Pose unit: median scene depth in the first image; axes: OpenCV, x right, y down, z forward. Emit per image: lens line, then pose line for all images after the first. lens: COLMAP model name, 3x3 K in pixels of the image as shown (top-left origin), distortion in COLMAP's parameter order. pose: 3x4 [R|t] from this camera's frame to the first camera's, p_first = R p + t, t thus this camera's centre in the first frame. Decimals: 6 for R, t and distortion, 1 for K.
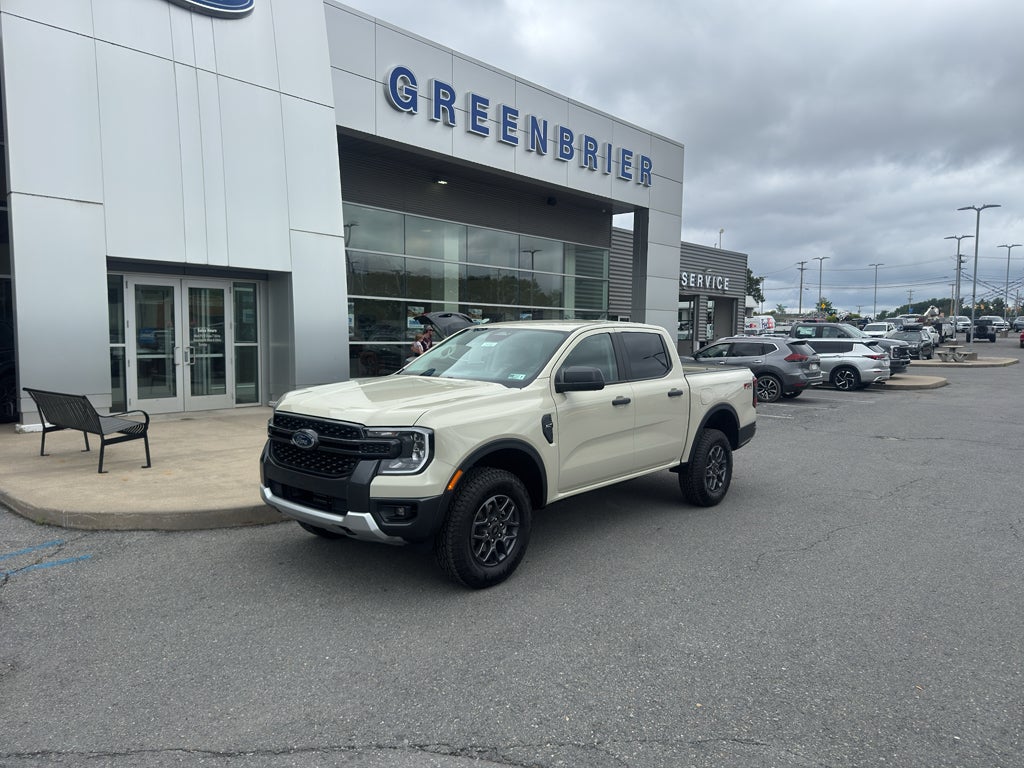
lens RADIAL K [[708.3, 0, 524.6], [0, 708.3, 397.8], [0, 0, 1]] dist [0.071365, -0.100448]
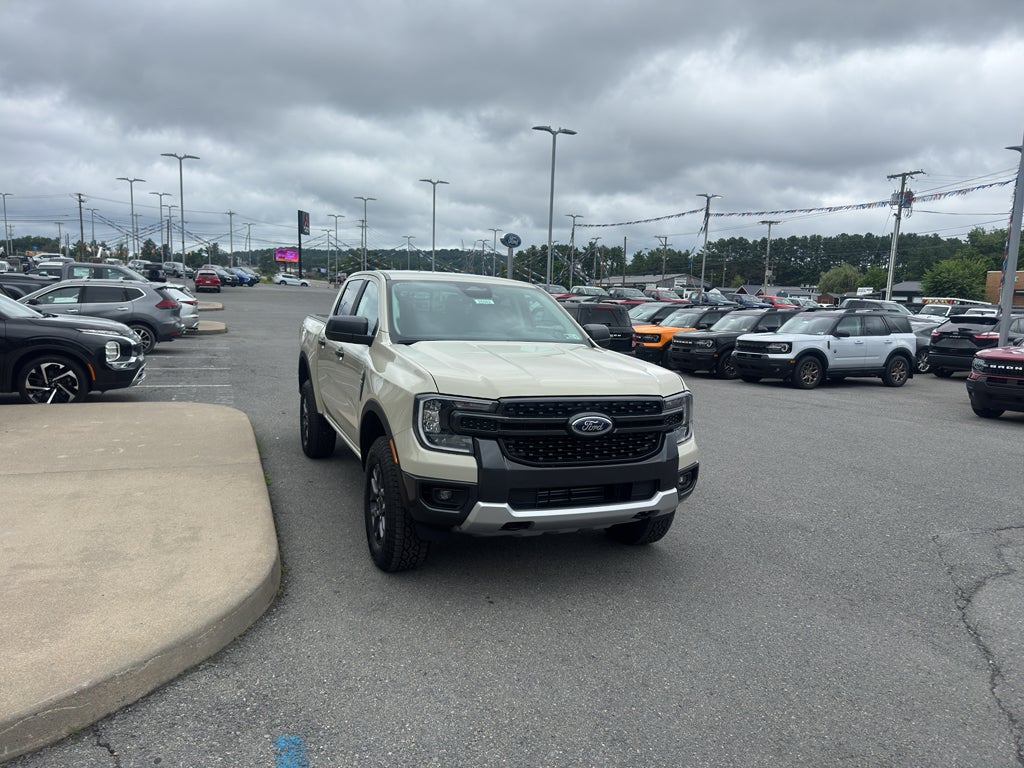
lens RADIAL K [[713.9, 0, 519.9], [0, 713.9, 404.1], [0, 0, 1]] dist [0.090316, -0.135485]
pose [[0.445297, -0.126604, 0.886387, -0.375587], [0.048858, 0.991914, 0.117131, -0.022627], [-0.894049, -0.008851, 0.447882, 0.251426]]
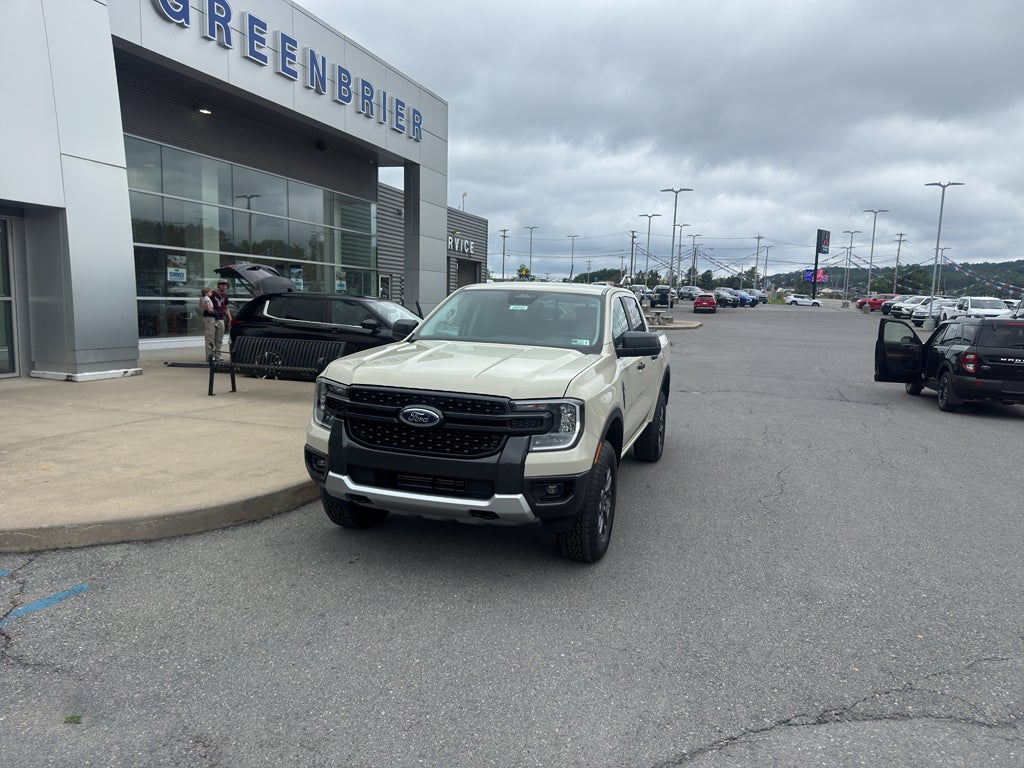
lens RADIAL K [[710.2, 0, 521.6], [0, 710.2, 397.3], [0, 0, 1]] dist [0.080060, -0.104944]
pose [[0.919448, -0.034965, 0.391655, -0.188535], [0.013627, 0.998274, 0.057131, -0.004515], [-0.392977, -0.047192, 0.918337, 0.056237]]
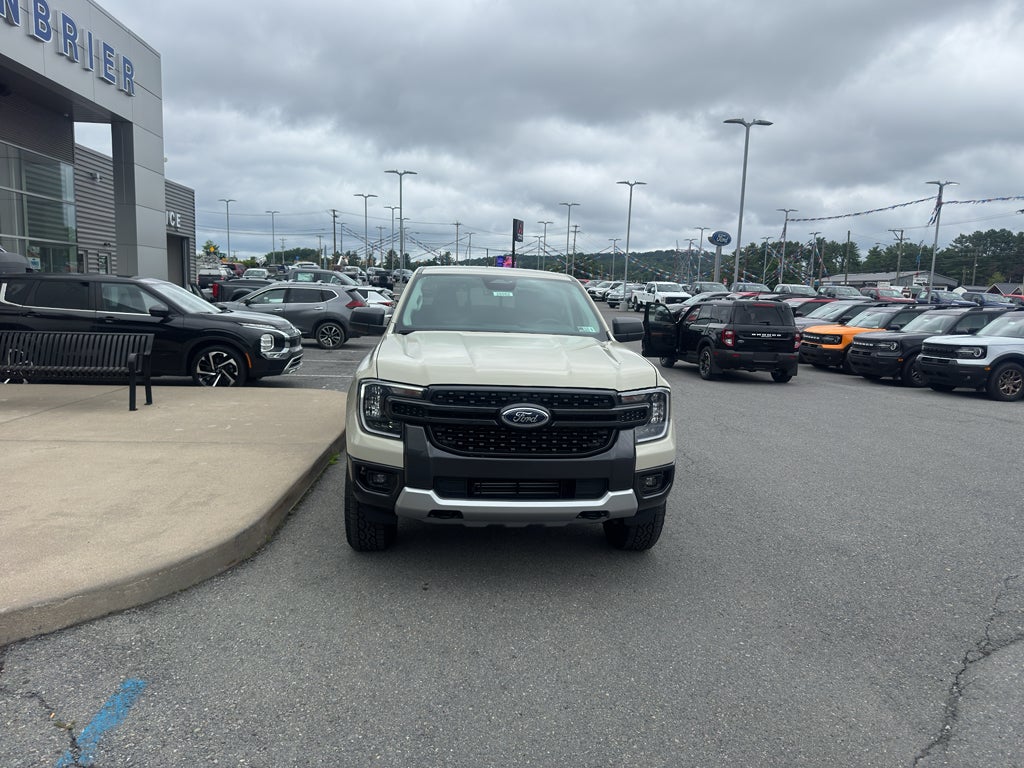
lens RADIAL K [[710.2, 0, 521.6], [0, 710.2, 397.3], [0, 0, 1]] dist [0.080060, -0.104944]
pose [[0.683798, -0.095817, 0.723353, -0.309719], [0.041294, 0.994833, 0.092742, -0.012444], [-0.728502, -0.033547, 0.684222, 0.166055]]
